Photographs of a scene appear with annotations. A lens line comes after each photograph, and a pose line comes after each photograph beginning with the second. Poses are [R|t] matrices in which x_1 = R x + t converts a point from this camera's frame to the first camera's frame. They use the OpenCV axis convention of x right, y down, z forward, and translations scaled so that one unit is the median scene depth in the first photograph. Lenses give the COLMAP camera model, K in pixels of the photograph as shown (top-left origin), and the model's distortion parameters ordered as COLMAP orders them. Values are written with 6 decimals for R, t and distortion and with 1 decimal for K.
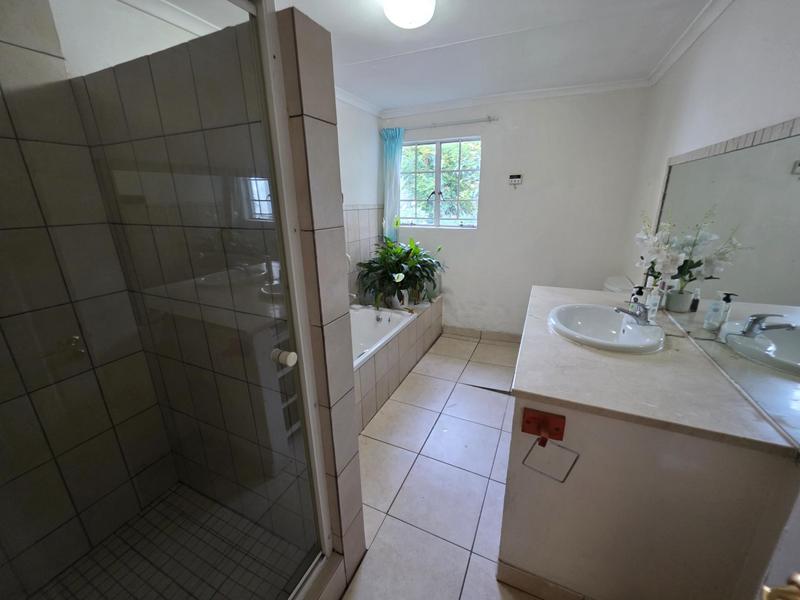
lens RADIAL K [[325.5, 0, 391.6], [0, 325.5, 298.5], [0, 0, 1]] dist [0.000726, -0.000054]
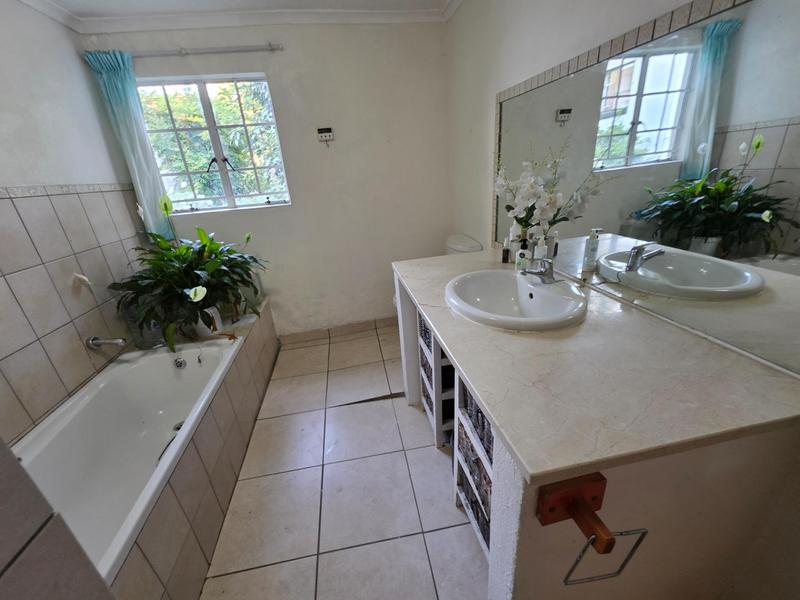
lens RADIAL K [[325.5, 0, 391.6], [0, 325.5, 298.5], [0, 0, 1]] dist [0.000726, -0.000054]
pose [[0.815163, -0.261717, 0.516734, 0.001575], [0.236089, 0.964759, 0.116197, -0.034834], [-0.528935, 0.027276, 0.848224, 0.241788]]
